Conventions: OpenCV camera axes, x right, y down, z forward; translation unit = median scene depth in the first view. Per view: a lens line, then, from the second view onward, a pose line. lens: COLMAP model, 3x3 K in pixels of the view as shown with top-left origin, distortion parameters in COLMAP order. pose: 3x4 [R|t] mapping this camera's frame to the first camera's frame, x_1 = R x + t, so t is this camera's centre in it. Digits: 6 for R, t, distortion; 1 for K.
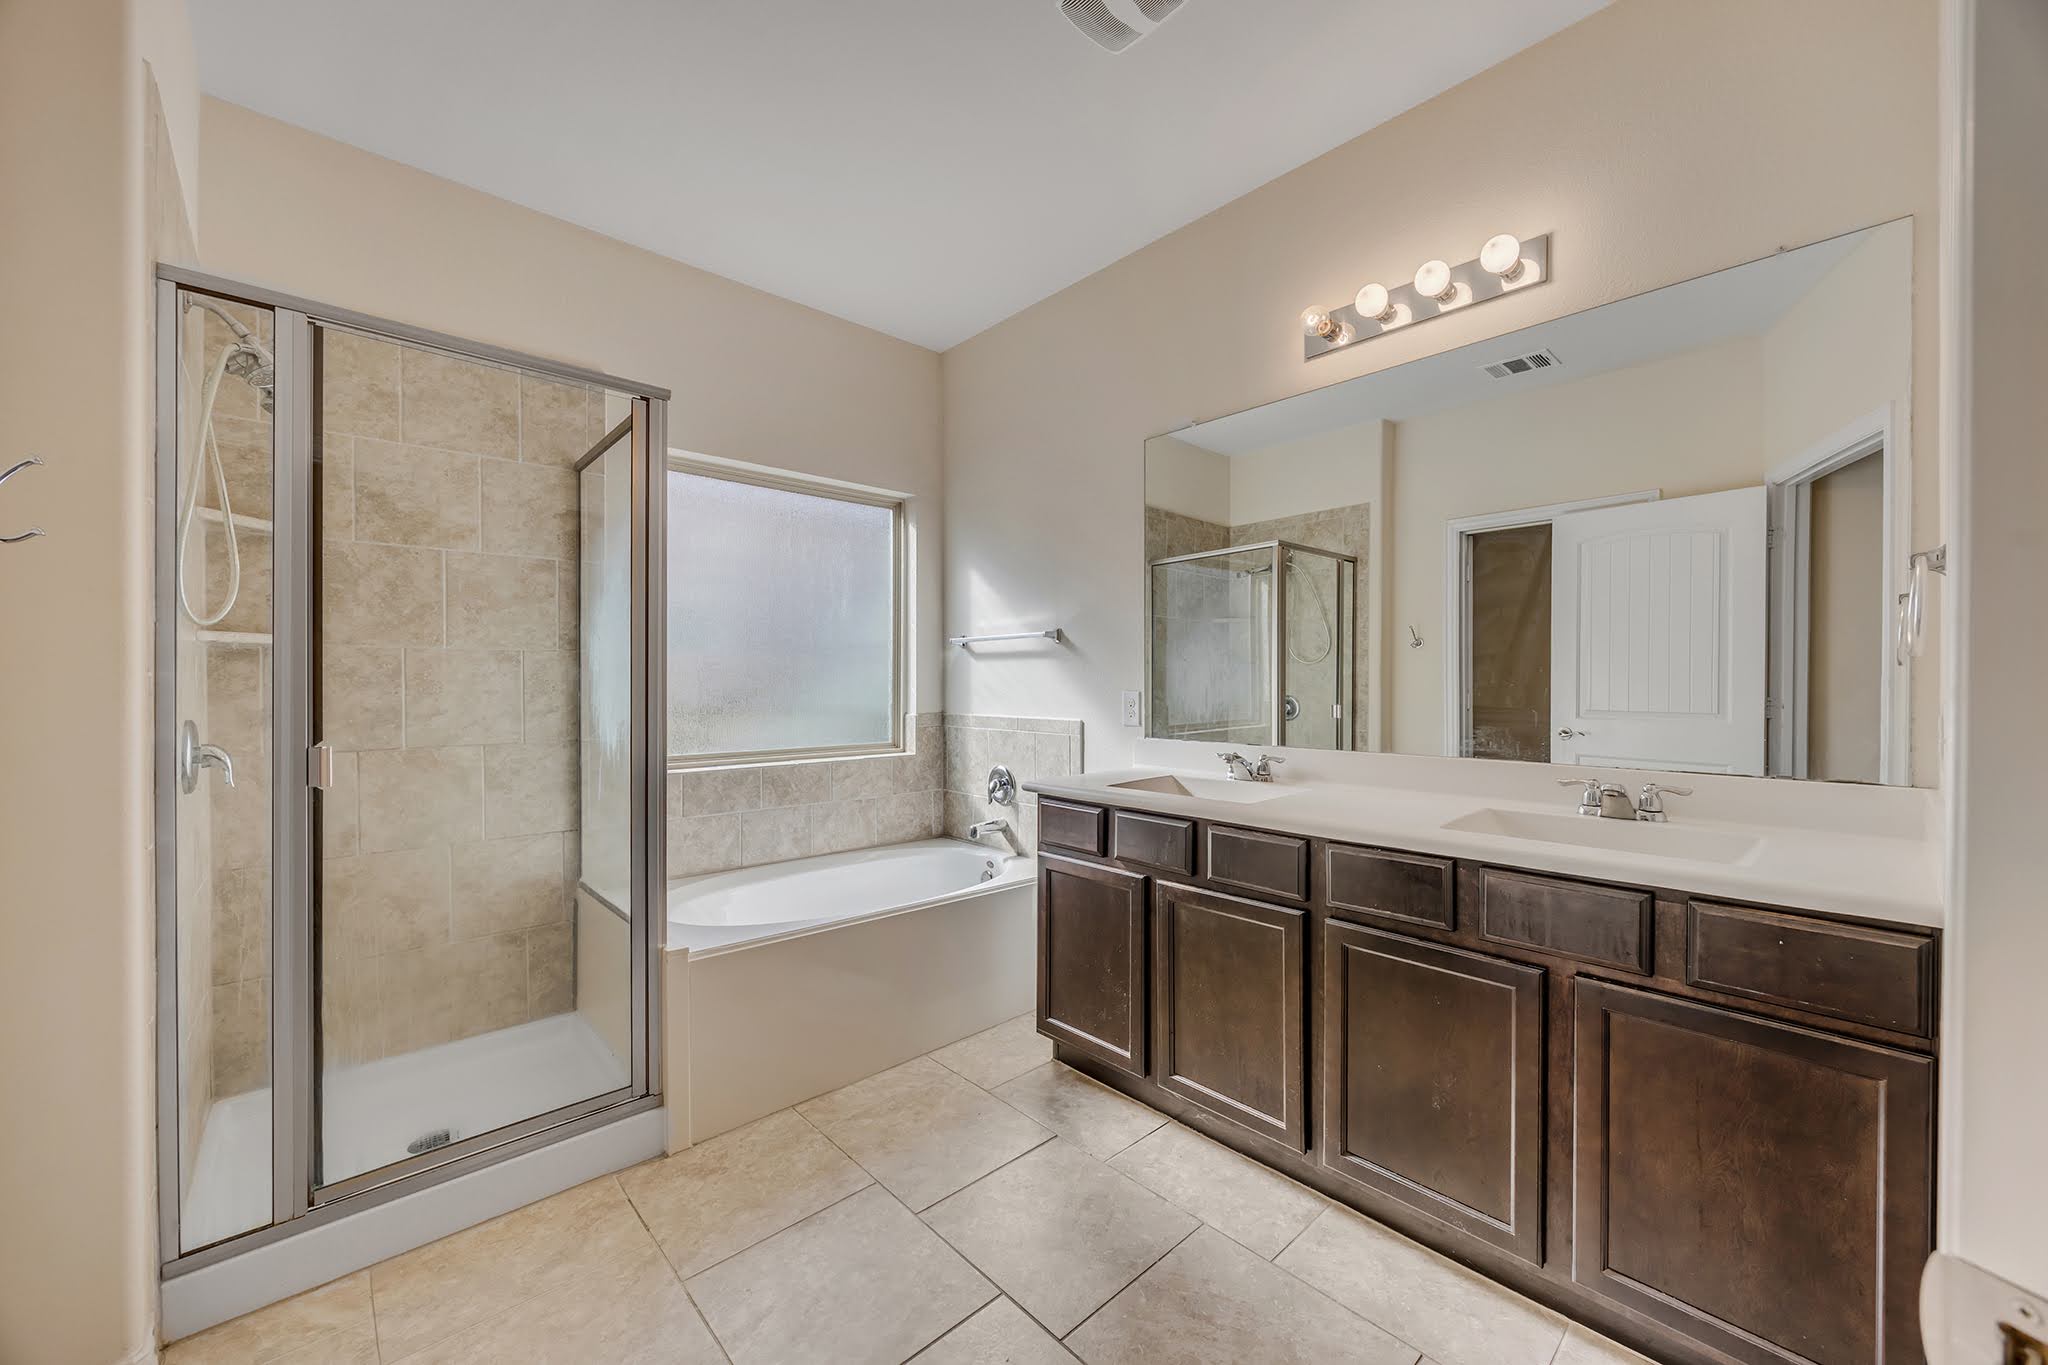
lens RADIAL K [[779.5, 0, 1022.7], [0, 779.5, 687.1], [0, 0, 1]] dist [0.001001, -0.000119]
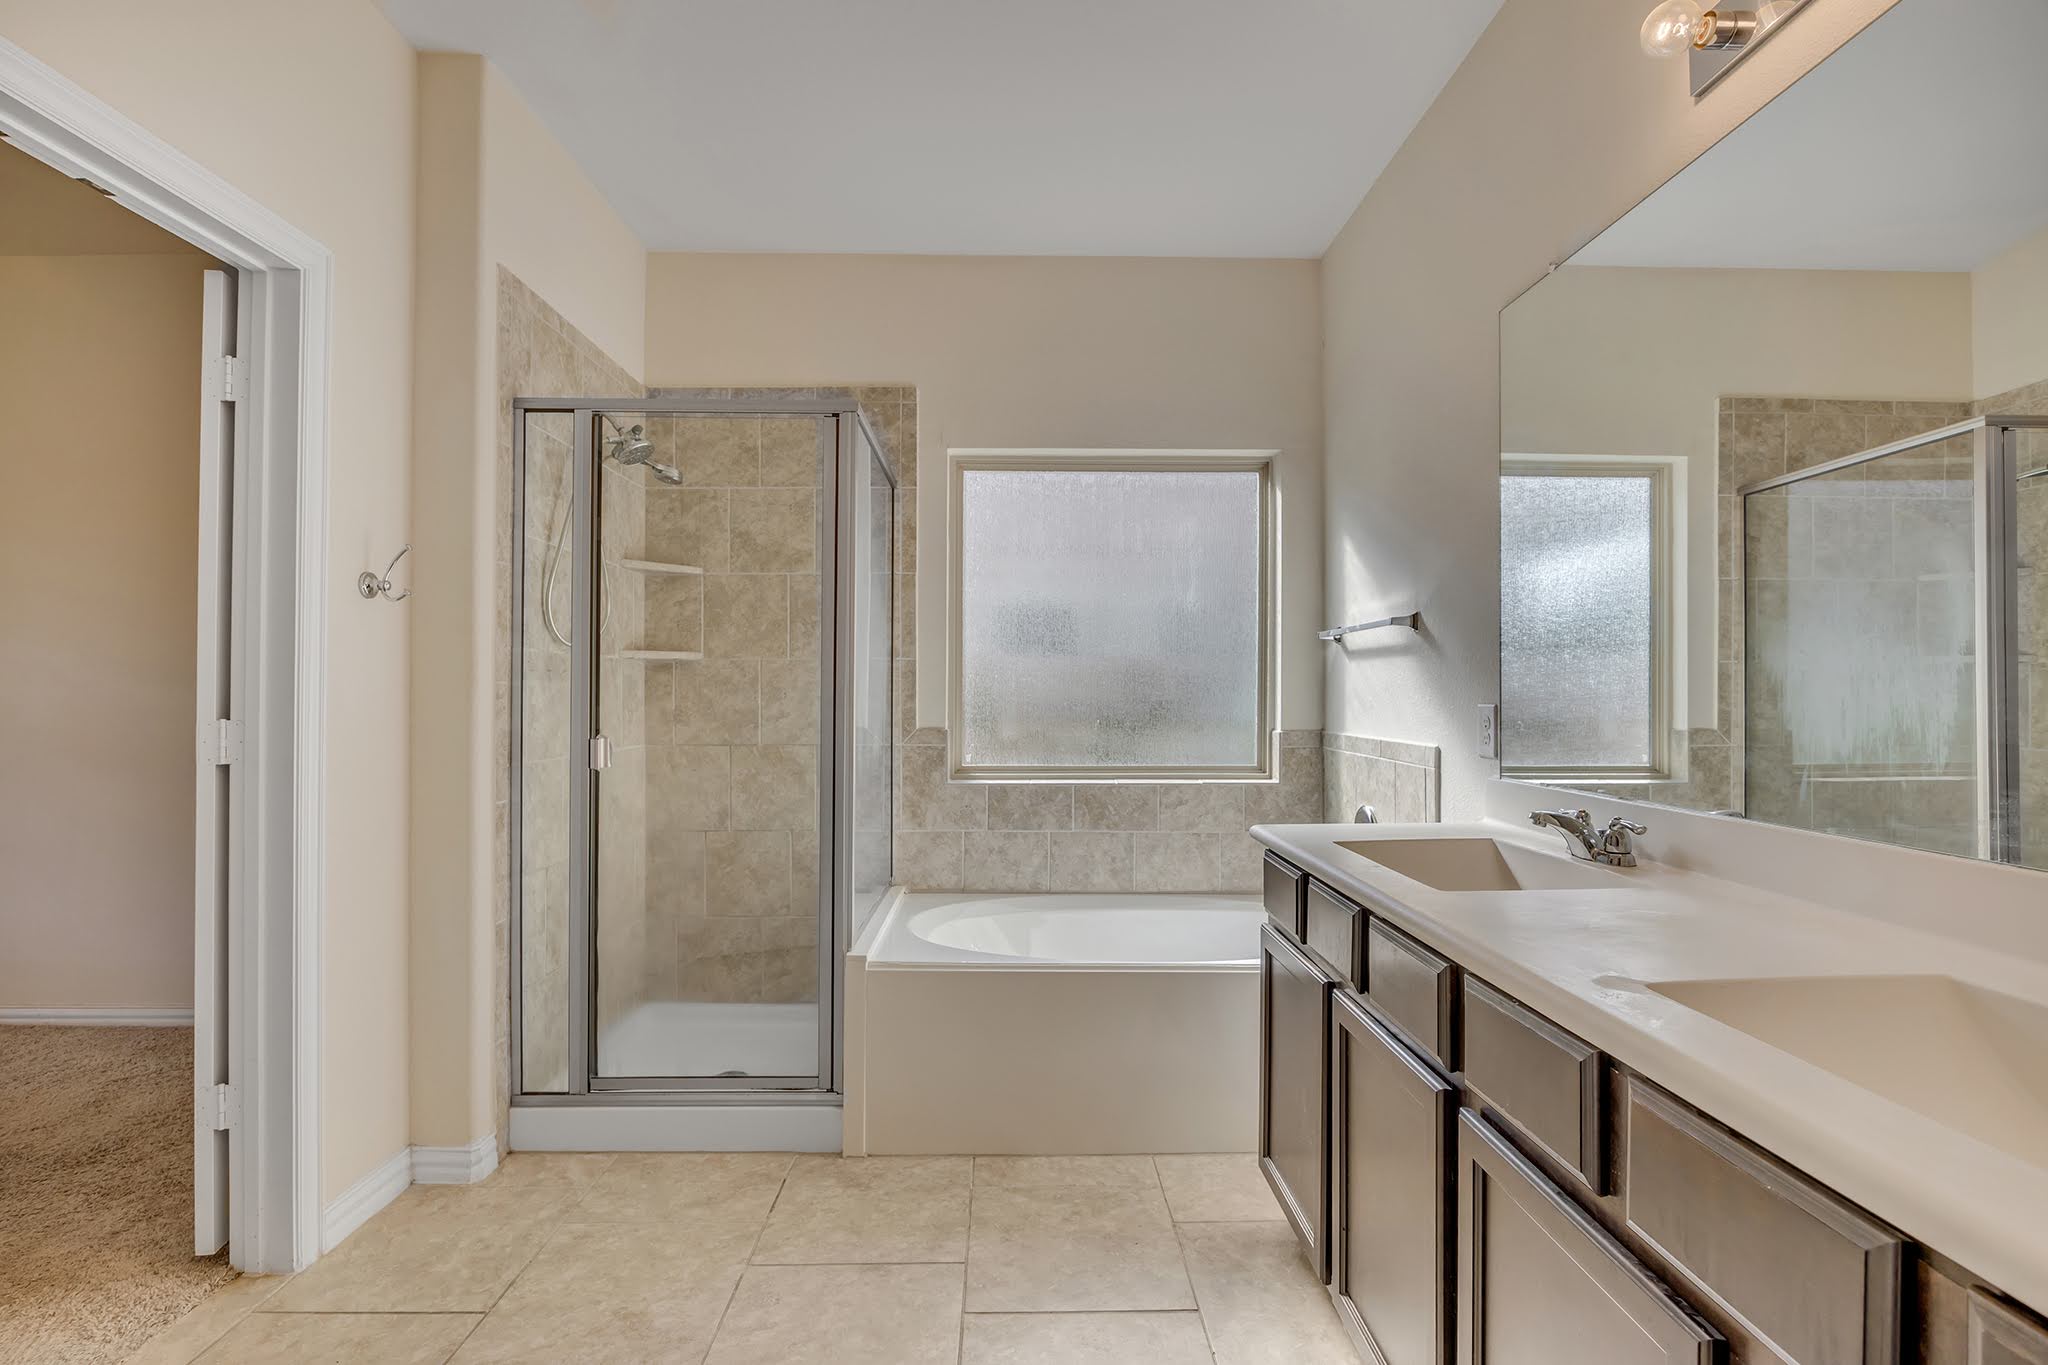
lens RADIAL K [[933.2, 0, 1022.4], [0, 933.2, 685.7], [0, 0, 1]] dist [-0.013109, 0.000086]
pose [[0.746588, -0.001903, -0.665284, 0.426954], [-0.005976, 0.999936, -0.009566, 0.000224], [0.665259, 0.011118, 0.746530, 0.201846]]
